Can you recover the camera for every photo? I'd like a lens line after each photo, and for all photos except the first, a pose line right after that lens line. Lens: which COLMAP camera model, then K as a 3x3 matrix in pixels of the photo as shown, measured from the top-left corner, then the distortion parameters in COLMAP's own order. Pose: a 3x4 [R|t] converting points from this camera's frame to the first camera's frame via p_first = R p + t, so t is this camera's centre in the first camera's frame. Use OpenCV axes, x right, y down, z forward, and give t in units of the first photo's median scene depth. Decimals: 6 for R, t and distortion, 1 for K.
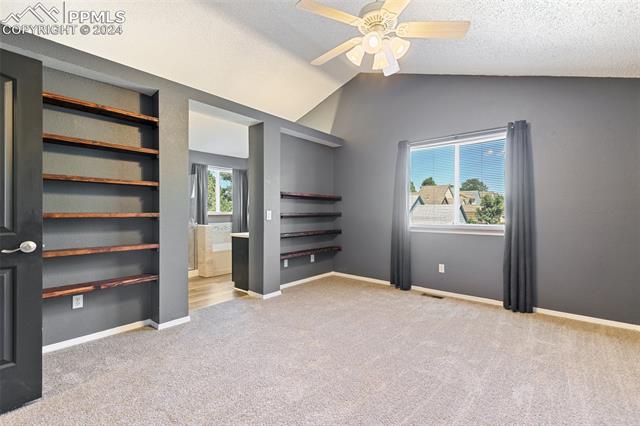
lens RADIAL K [[286.0, 0, 321.5], [0, 286.0, 212.9], [0, 0, 1]] dist [0.004521, -0.000138]
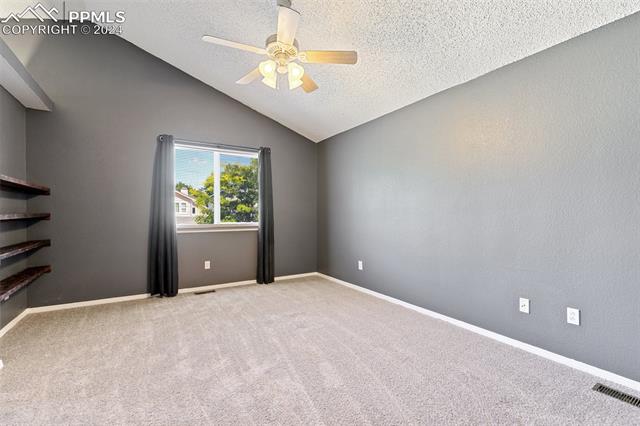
lens RADIAL K [[286.0, 0, 321.5], [0, 286.0, 212.9], [0, 0, 1]] dist [0.004521, -0.000138]
pose [[0.302118, 0.000242, 0.953270, -0.538630], [0.003467, 0.999993, -0.001352, 0.001647], [-0.953264, 0.003713, 0.302115, 0.303894]]
